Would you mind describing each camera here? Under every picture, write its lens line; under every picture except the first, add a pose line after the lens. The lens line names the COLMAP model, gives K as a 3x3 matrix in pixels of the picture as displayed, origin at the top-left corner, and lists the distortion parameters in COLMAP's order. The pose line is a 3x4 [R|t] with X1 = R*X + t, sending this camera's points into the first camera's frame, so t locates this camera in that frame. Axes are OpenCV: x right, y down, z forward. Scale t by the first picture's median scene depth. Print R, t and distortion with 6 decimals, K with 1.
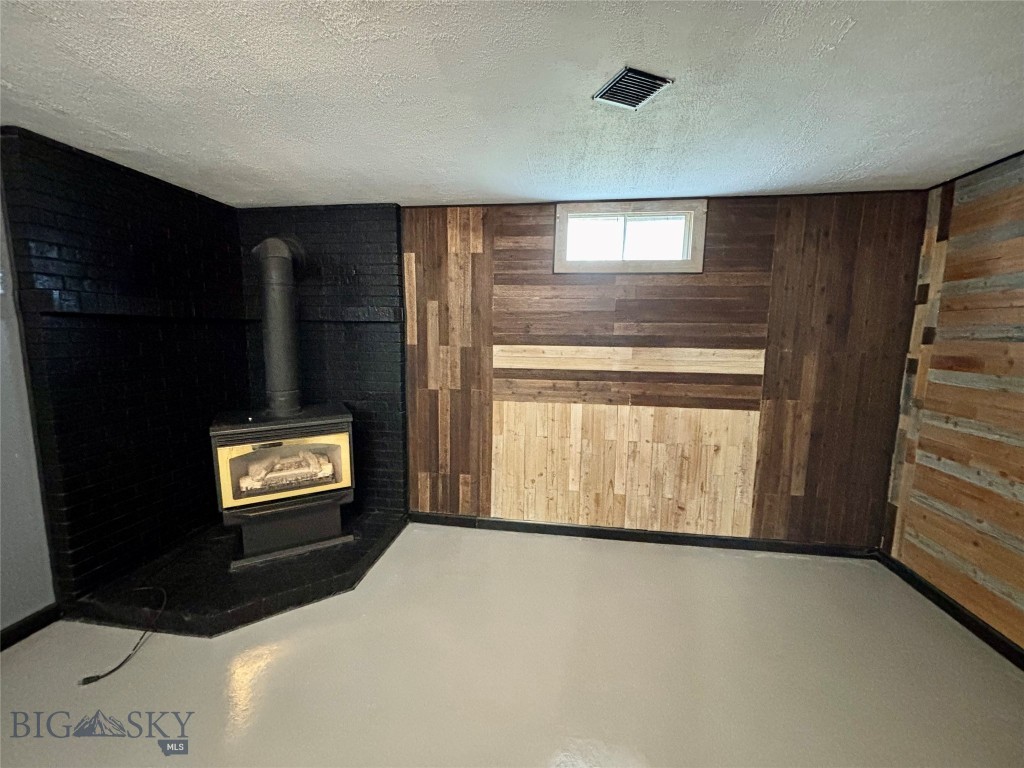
lens RADIAL K [[412.1, 0, 517.0], [0, 412.1, 387.5], [0, 0, 1]] dist [-0.000194, 0.000490]
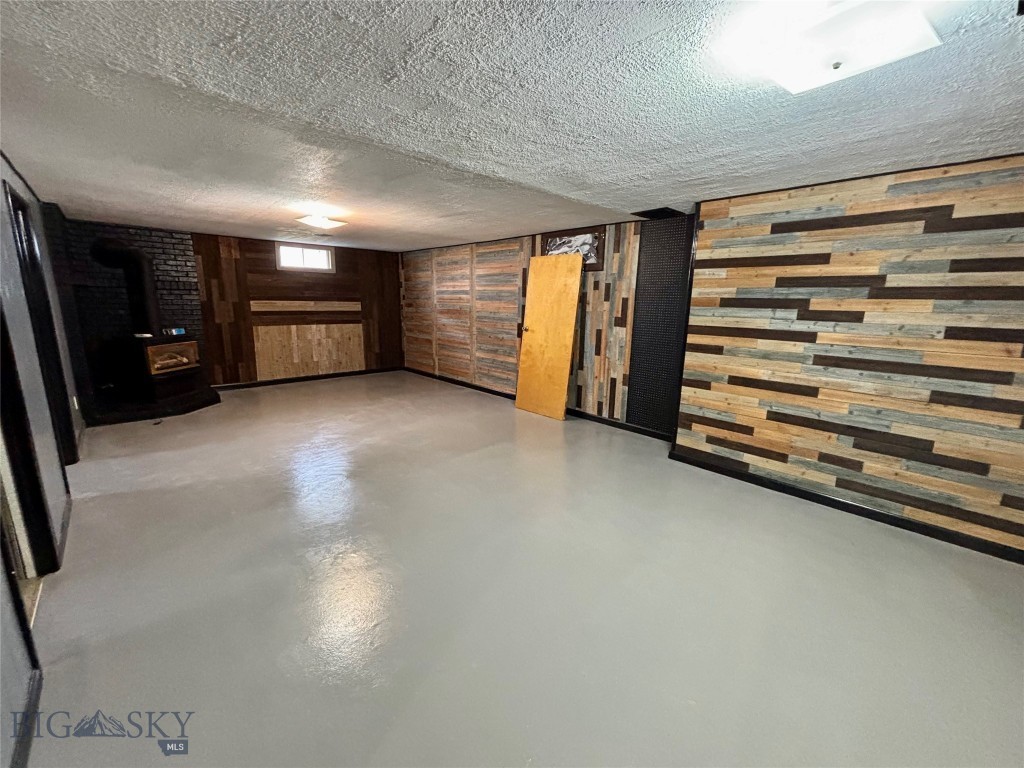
lens RADIAL K [[412.1, 0, 511.3], [0, 412.1, 385.9], [0, 0, 1]] dist [-0.000194, 0.000490]
pose [[0.616118, -0.163110, 0.770580, -1.004510], [0.088369, 0.986461, 0.138150, 0.172389], [-0.782681, -0.017021, 0.622191, -1.535141]]
